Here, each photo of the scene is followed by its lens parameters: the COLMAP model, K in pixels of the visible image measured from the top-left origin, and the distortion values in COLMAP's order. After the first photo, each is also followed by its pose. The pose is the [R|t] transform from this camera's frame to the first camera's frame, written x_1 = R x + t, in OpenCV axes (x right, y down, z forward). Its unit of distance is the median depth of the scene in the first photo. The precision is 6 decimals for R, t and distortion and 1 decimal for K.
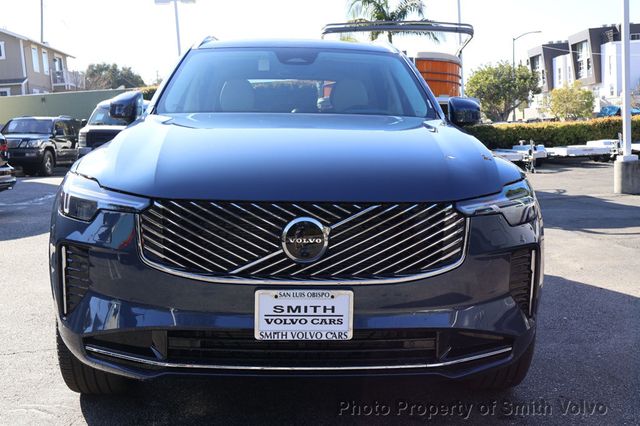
lens RADIAL K [[733.8, 0, 320.0], [0, 733.8, 213.0], [0, 0, 1]] dist [0.001274, -0.005251]
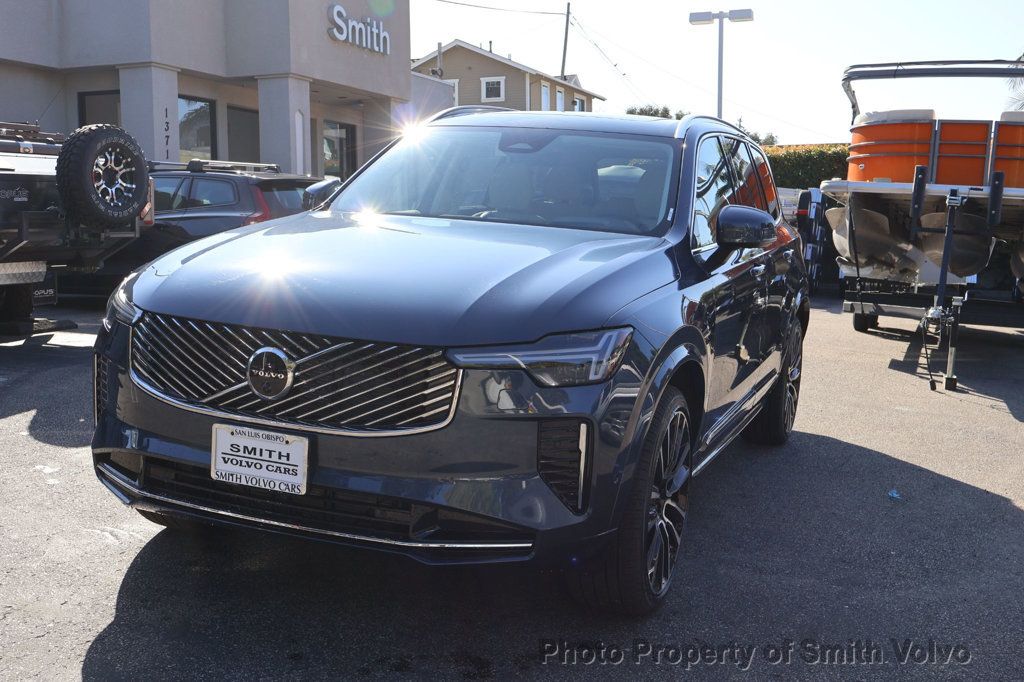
lens RADIAL K [[1150.6, 0, 512.0], [0, 1150.6, 341.0], [0, 0, 1]] dist [0.014147, 0.012888]
pose [[0.911405, 0.098177, -0.399628, 0.784372], [-0.098247, 0.994954, 0.020367, -0.057716], [0.399611, 0.020700, 0.916451, -0.138418]]
